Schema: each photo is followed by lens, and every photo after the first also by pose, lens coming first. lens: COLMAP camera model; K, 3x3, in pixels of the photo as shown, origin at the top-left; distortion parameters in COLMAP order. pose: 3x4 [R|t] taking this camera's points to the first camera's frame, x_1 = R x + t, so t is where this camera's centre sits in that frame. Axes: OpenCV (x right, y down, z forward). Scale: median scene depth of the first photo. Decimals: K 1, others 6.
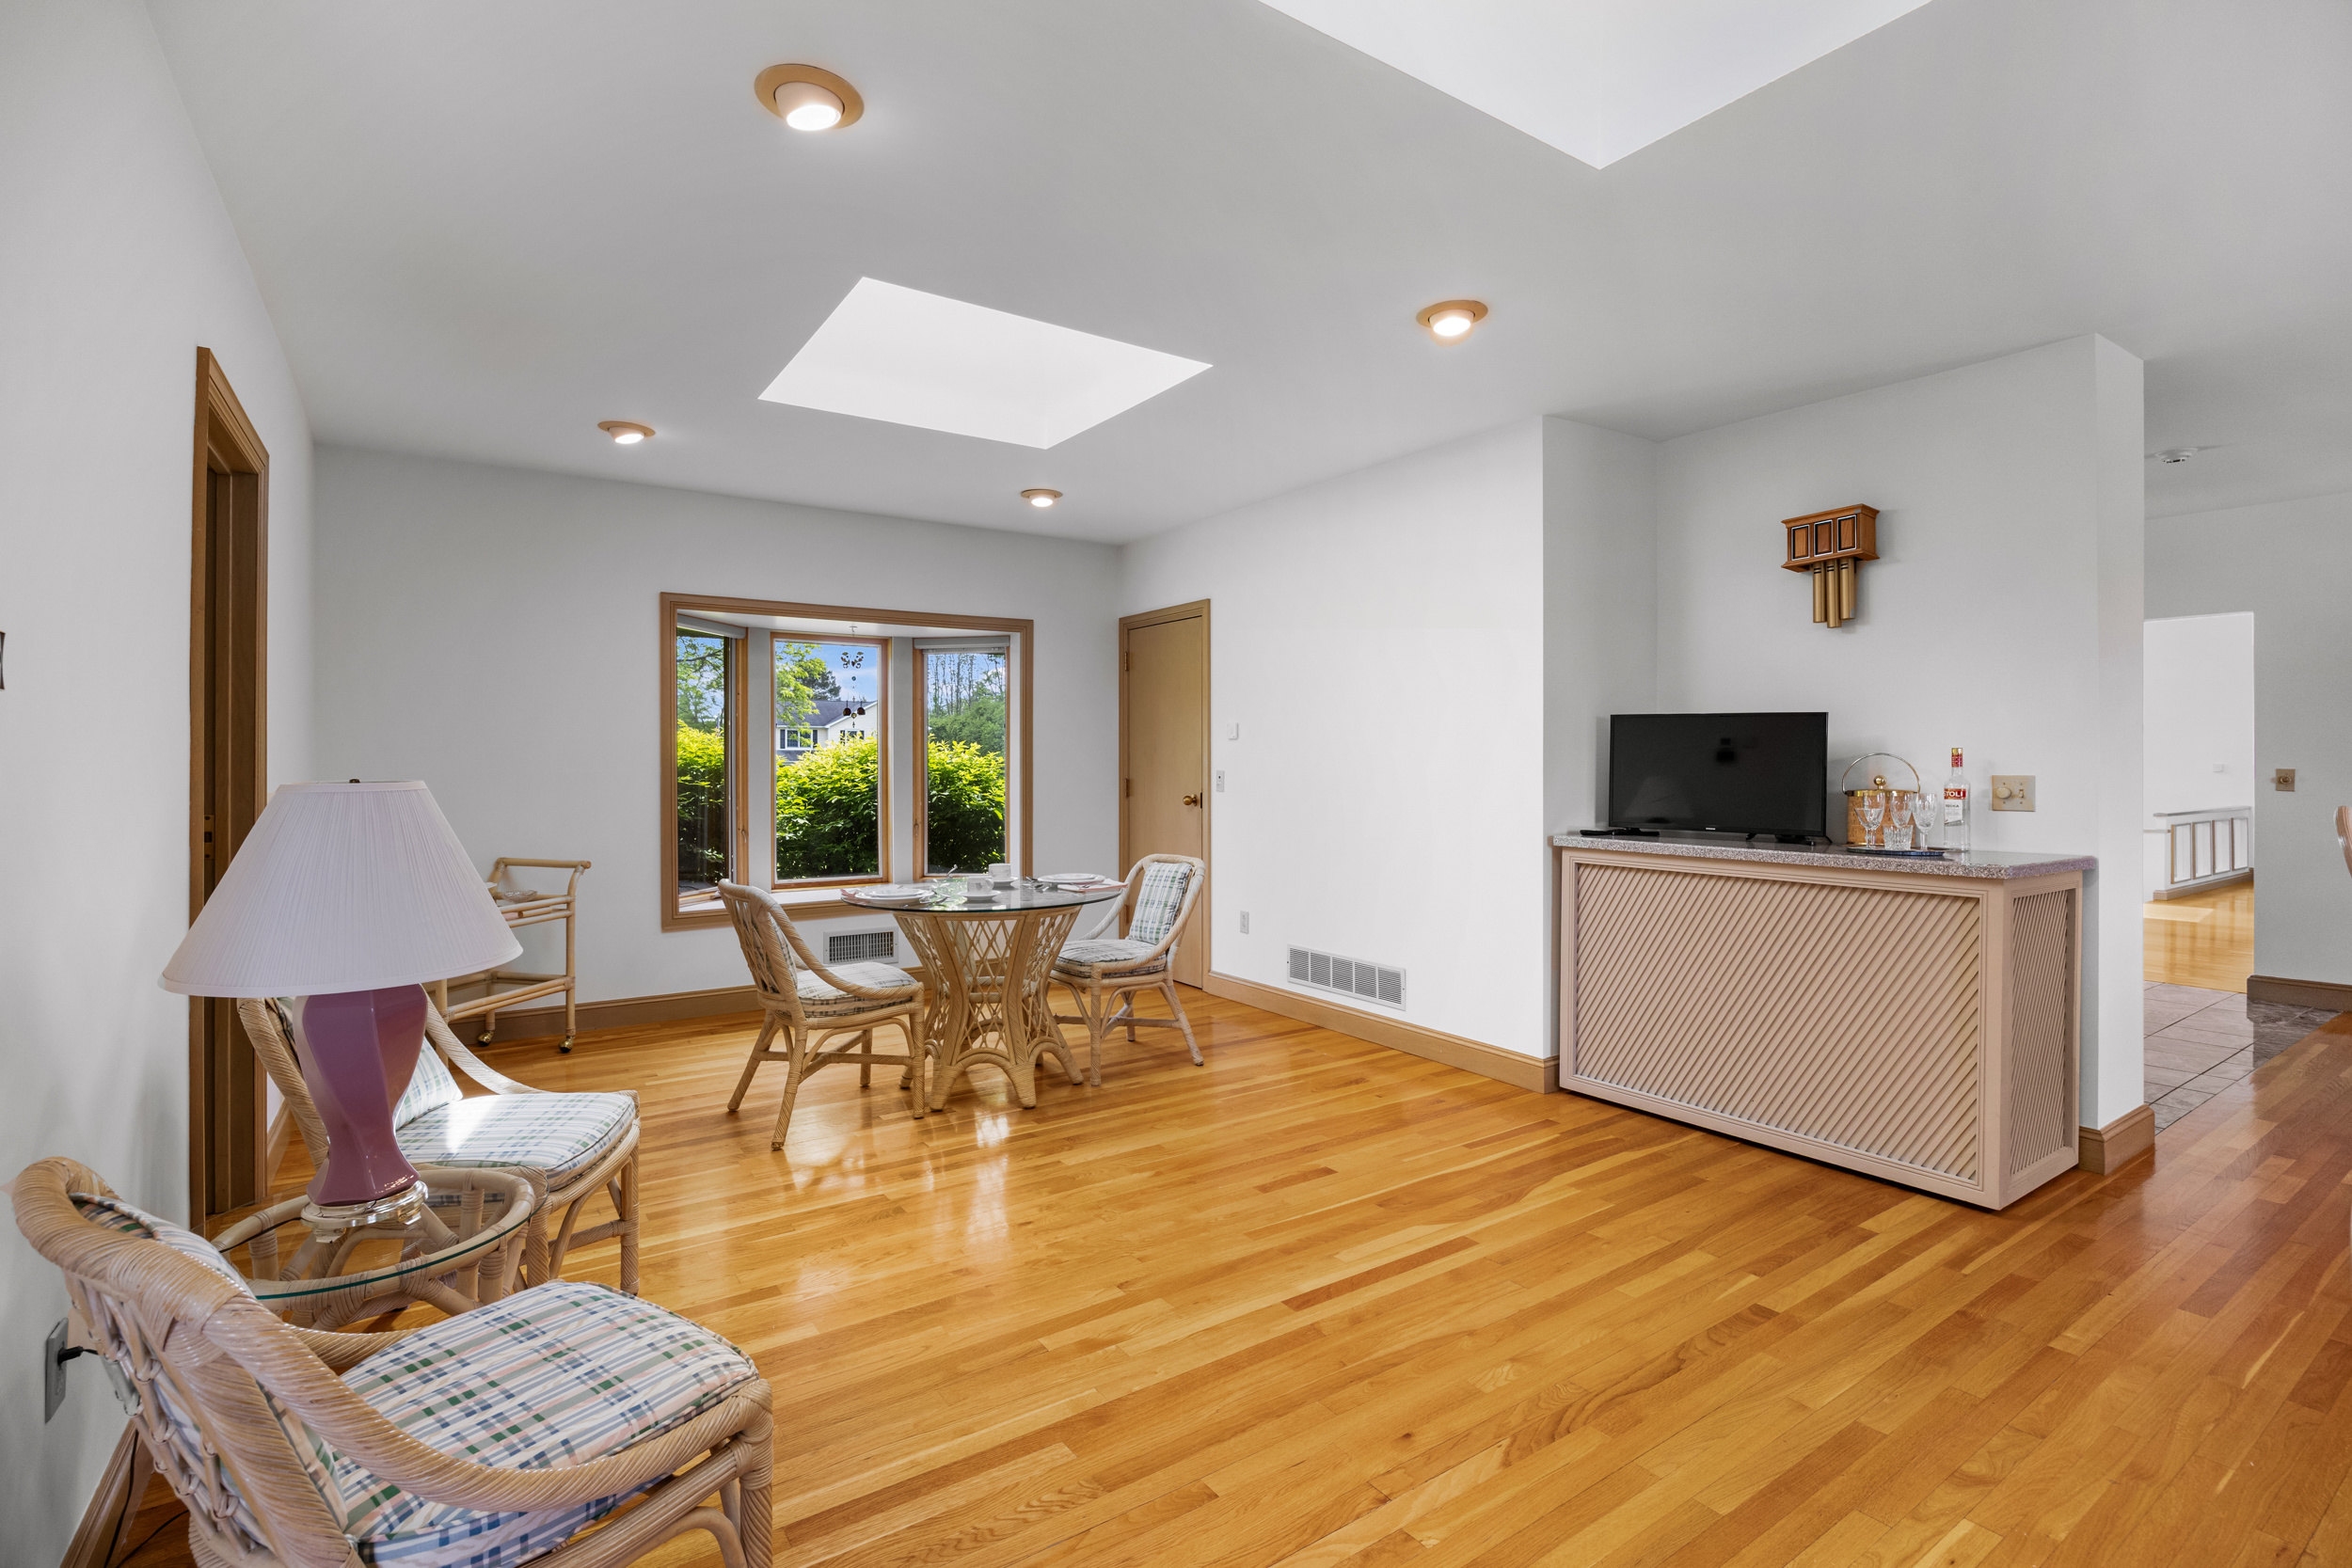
lens RADIAL K [[1074.5, 0, 1196.5], [0, 1074.5, 779.8], [0, 0, 1]] dist [-0.006048, -0.000761]
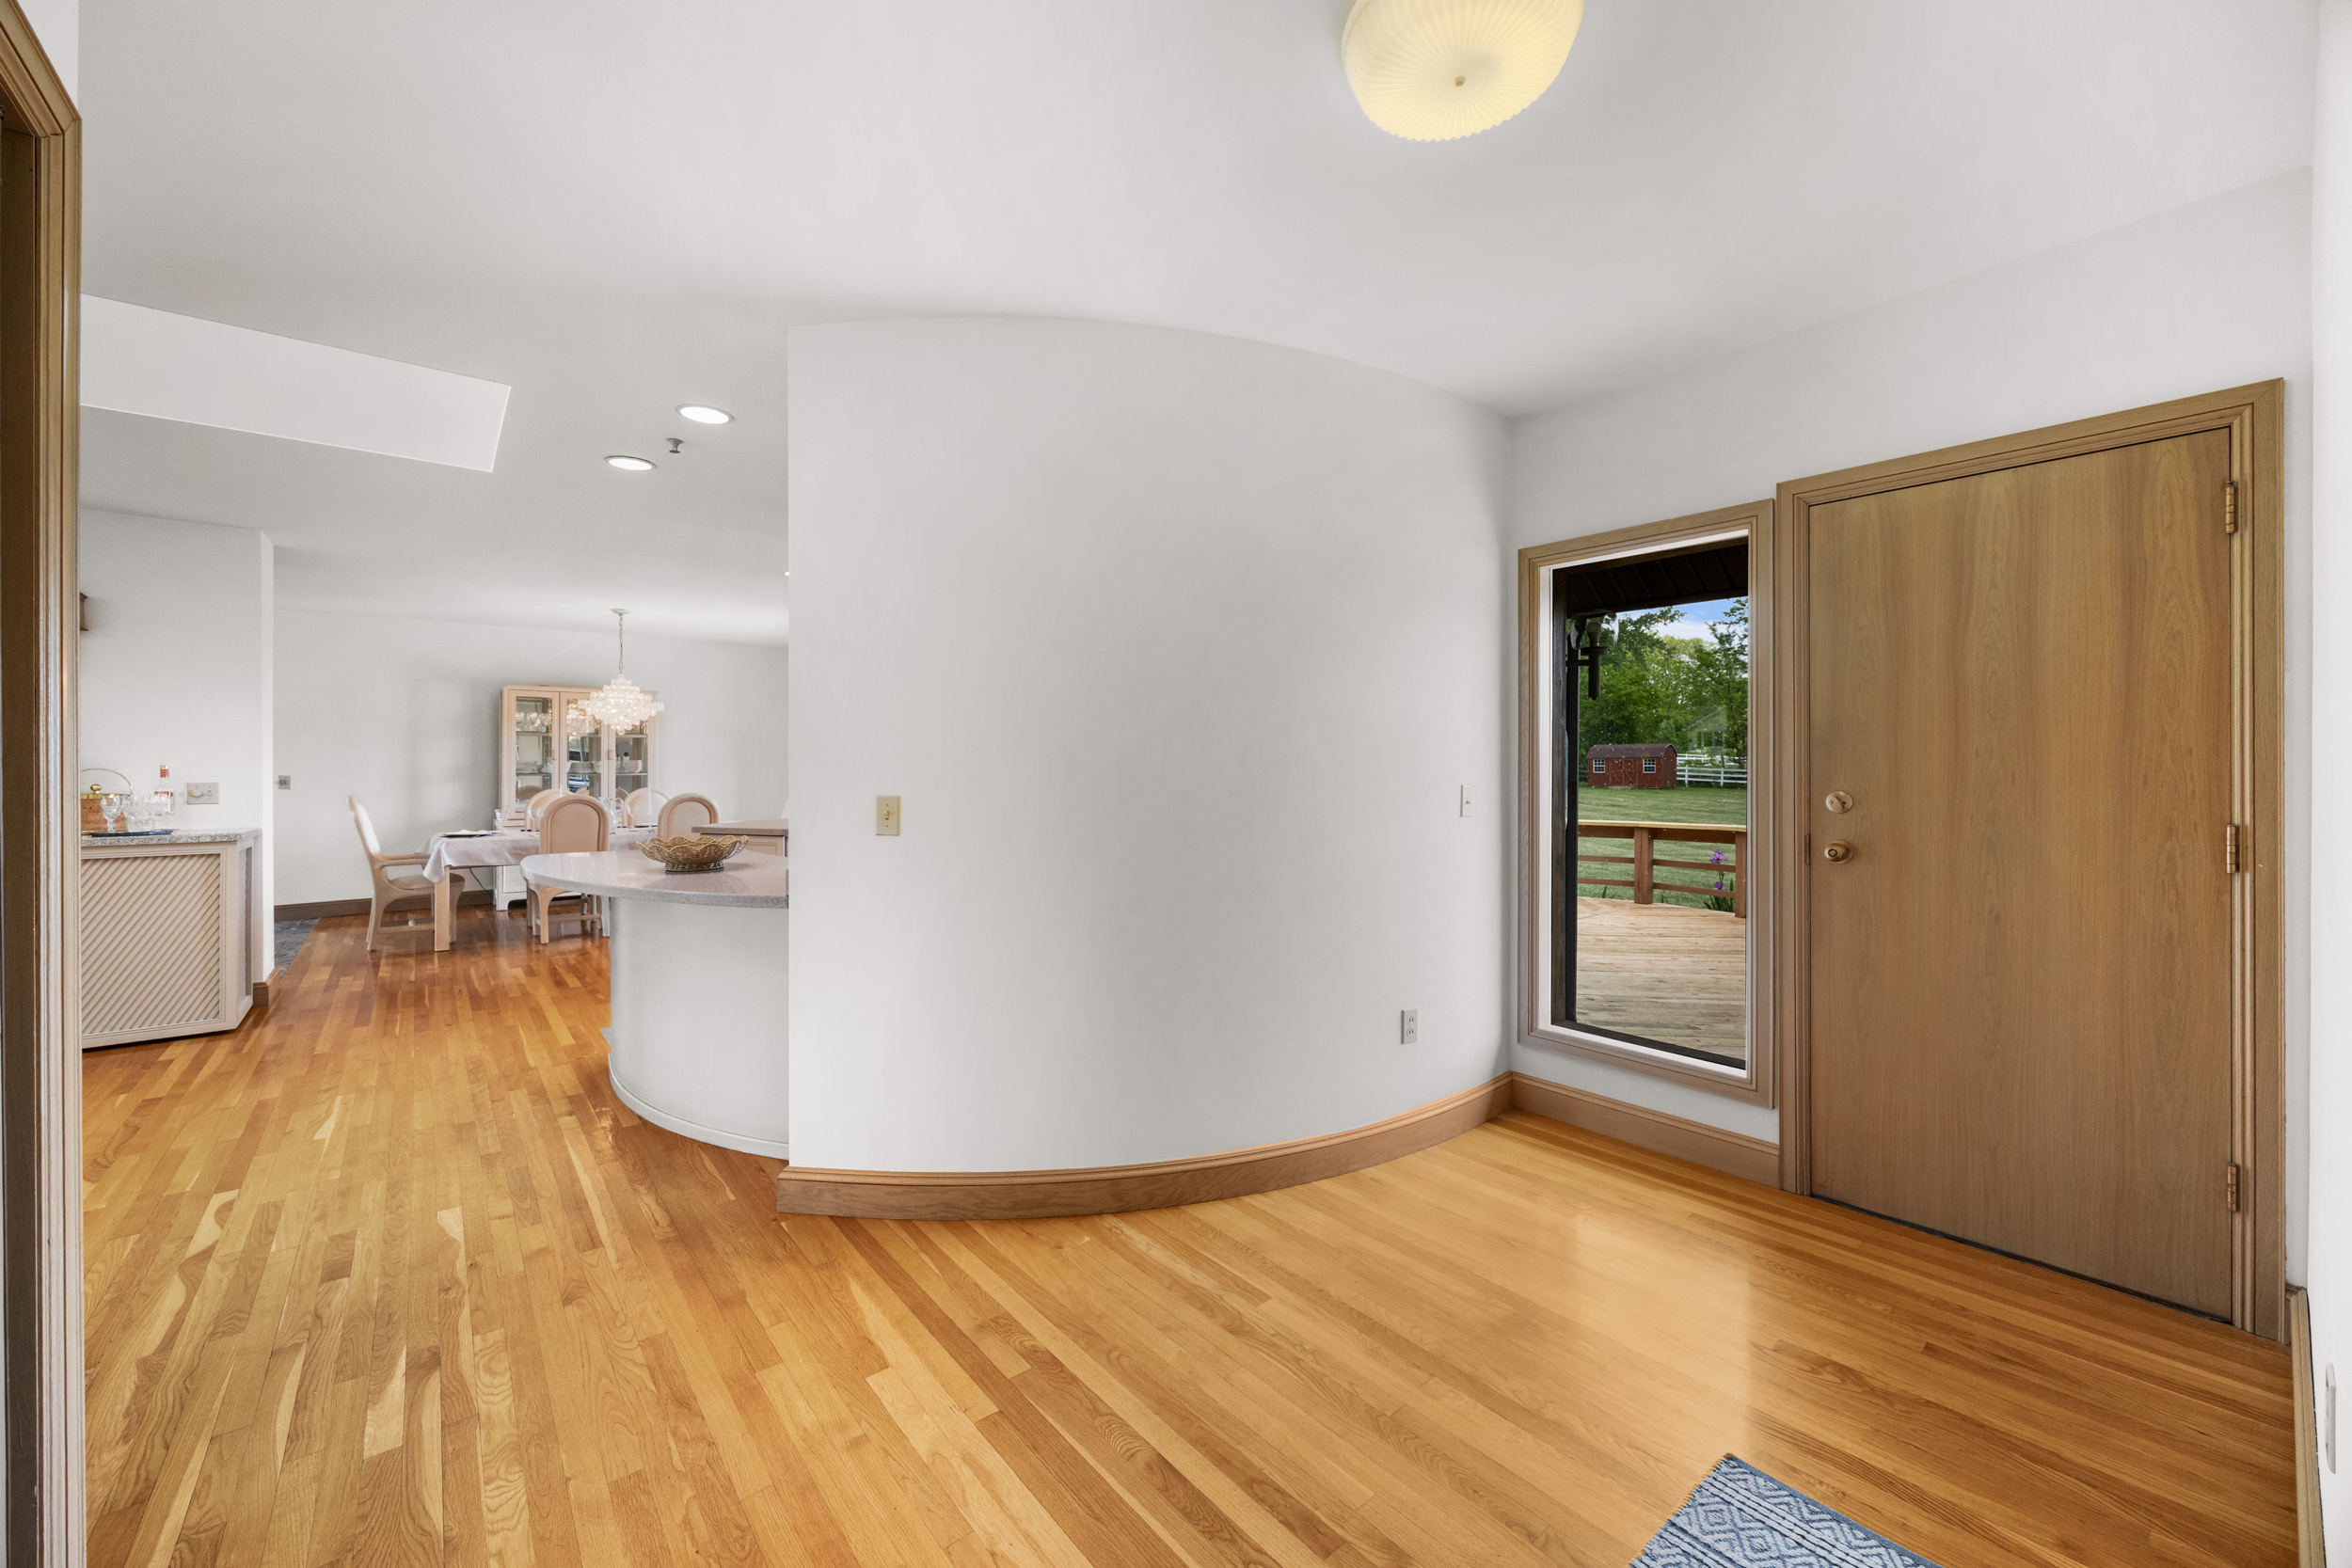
lens RADIAL K [[917.3, 0, 1175.0], [0, 917.3, 762.7], [0, 0, 1]] dist [-0.003212, -0.000353]
pose [[-0.088410, 0.012392, 0.996007, -0.862401], [0.004473, 0.999917, -0.012044, -0.011964], [-0.996074, 0.003390, -0.088459, -0.397989]]
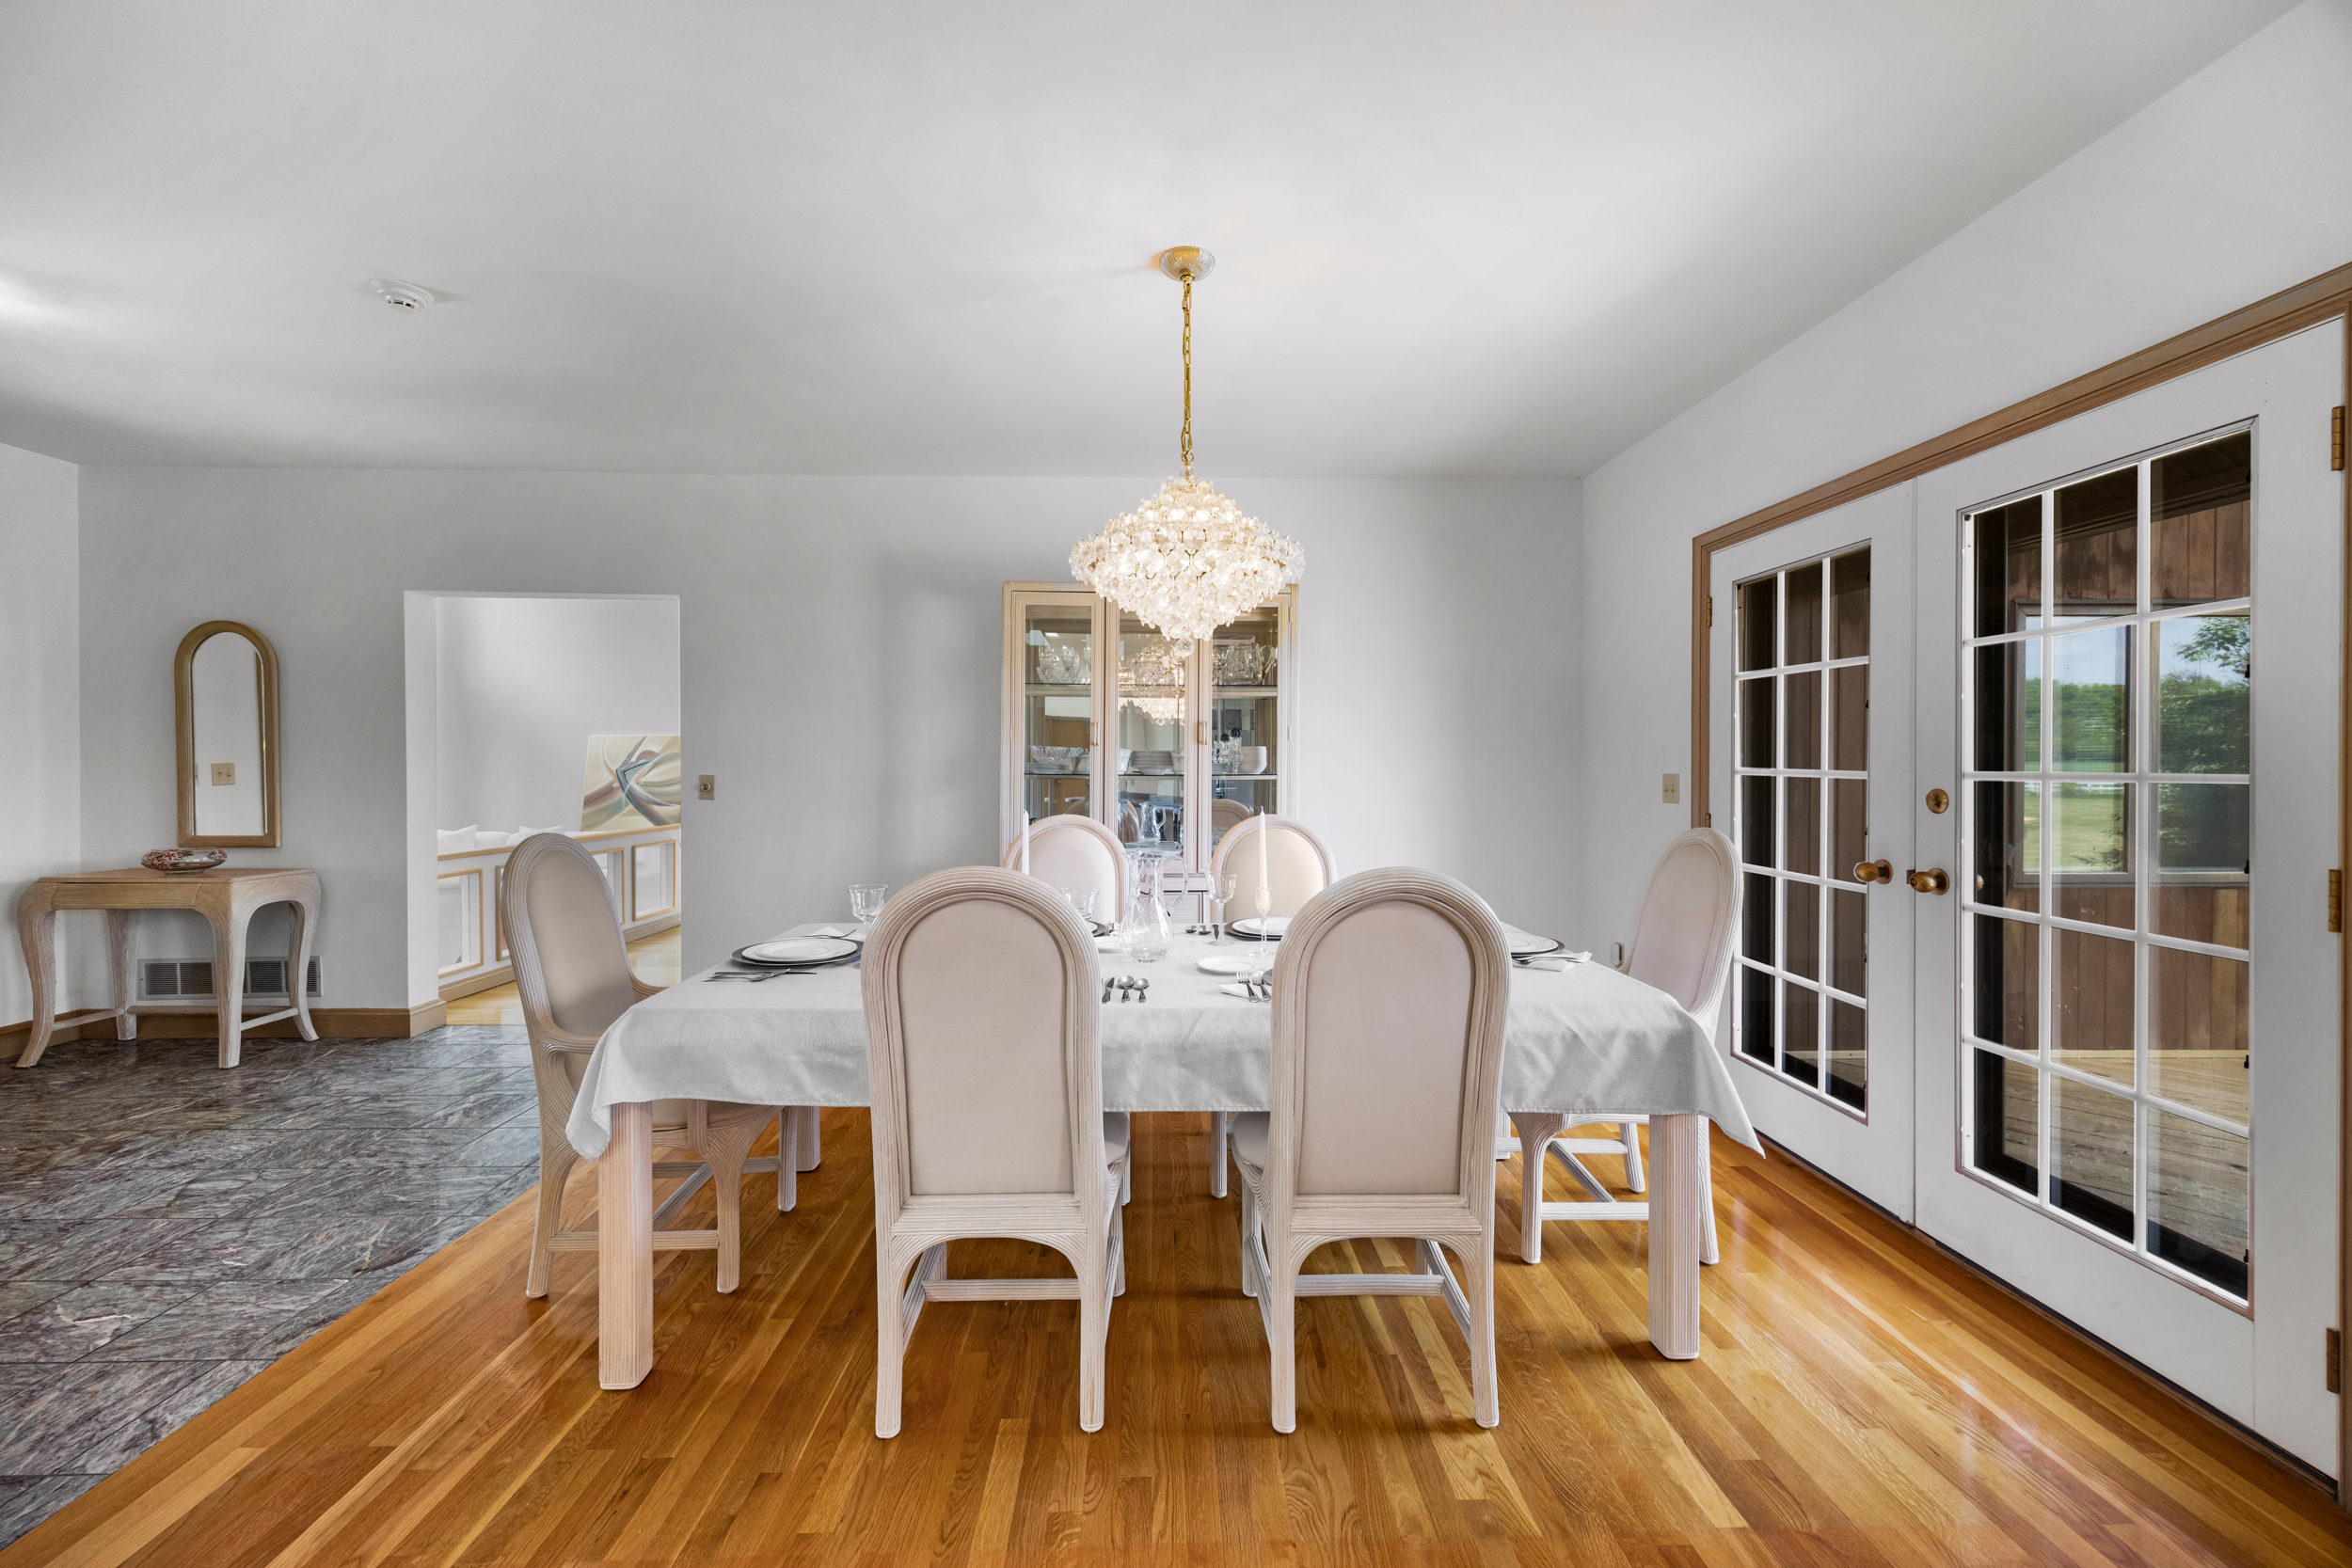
lens RADIAL K [[917.3, 0, 1186.2], [0, 917.3, 770.5], [0, 0, 1]] dist [-0.003212, -0.000353]
pose [[0.529200, 0.007553, 0.848463, 0.989641], [-0.005591, 0.999970, -0.005415, -0.020842], [-0.848478, -0.001878, 0.529227, 0.426300]]
